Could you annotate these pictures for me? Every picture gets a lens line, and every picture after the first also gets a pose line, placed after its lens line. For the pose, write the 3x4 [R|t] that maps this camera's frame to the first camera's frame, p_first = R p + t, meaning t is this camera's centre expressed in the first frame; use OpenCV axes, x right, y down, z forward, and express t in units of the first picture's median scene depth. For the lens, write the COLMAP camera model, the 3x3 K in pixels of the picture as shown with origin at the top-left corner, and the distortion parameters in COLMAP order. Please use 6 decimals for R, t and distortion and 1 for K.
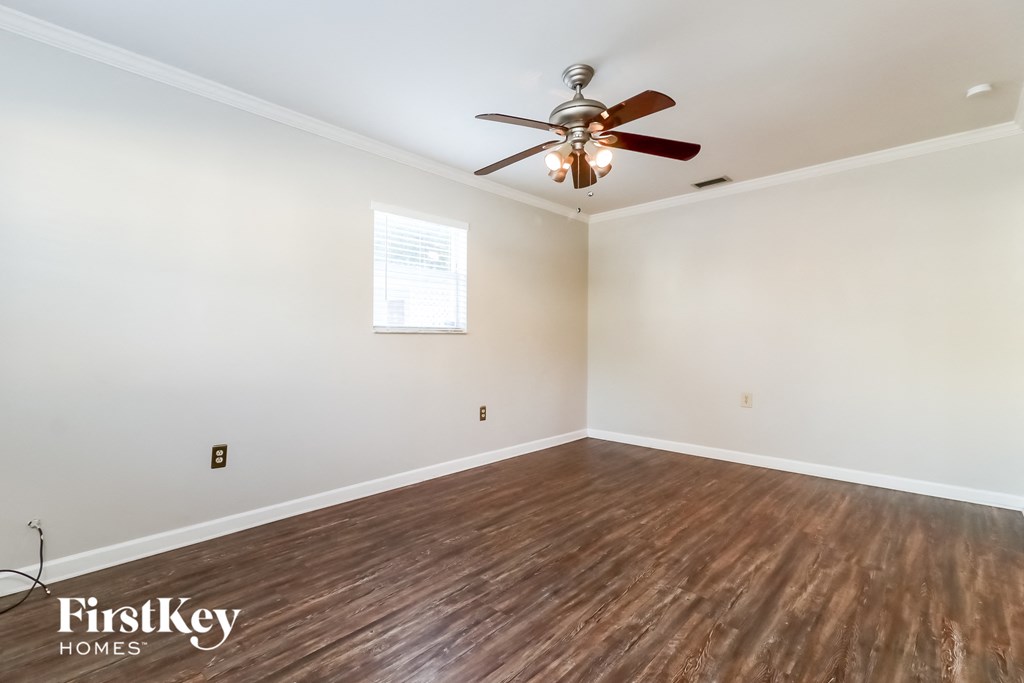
lens RADIAL K [[466.6, 0, 512.8], [0, 466.6, 339.1], [0, 0, 1]] dist [0.002153, -0.000382]
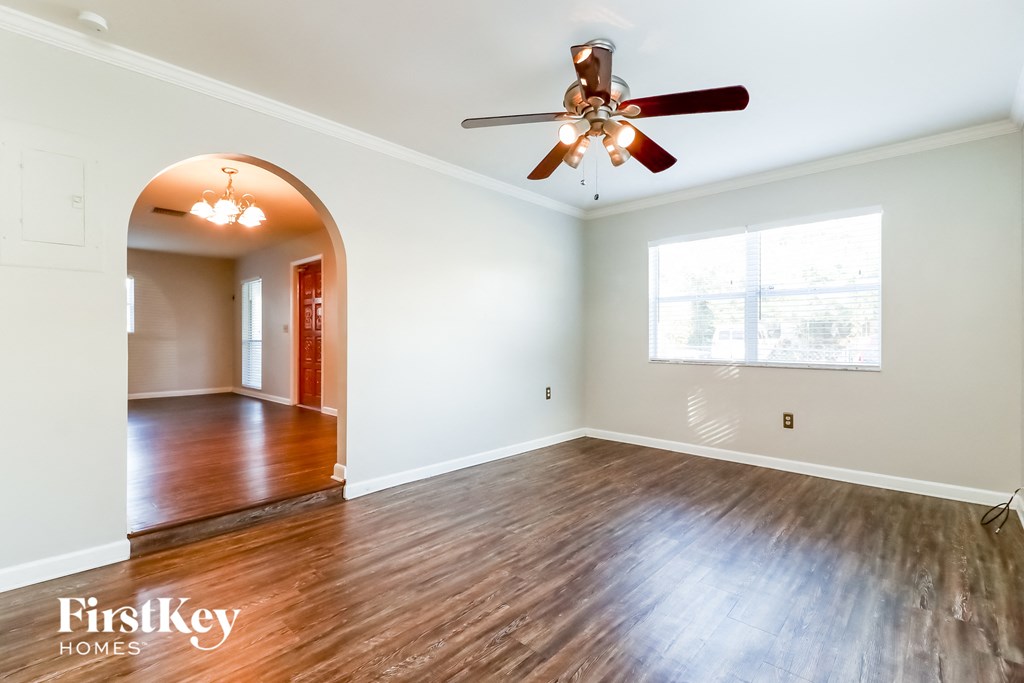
lens RADIAL K [[466.6, 0, 511.2], [0, 466.6, 340.0], [0, 0, 1]] dist [0.002153, -0.000382]
pose [[-0.999999, -0.000820, -0.001509, 0.329087], [-0.000830, 0.999977, 0.006707, -0.001548], [0.001503, 0.006708, -0.999976, 2.030280]]
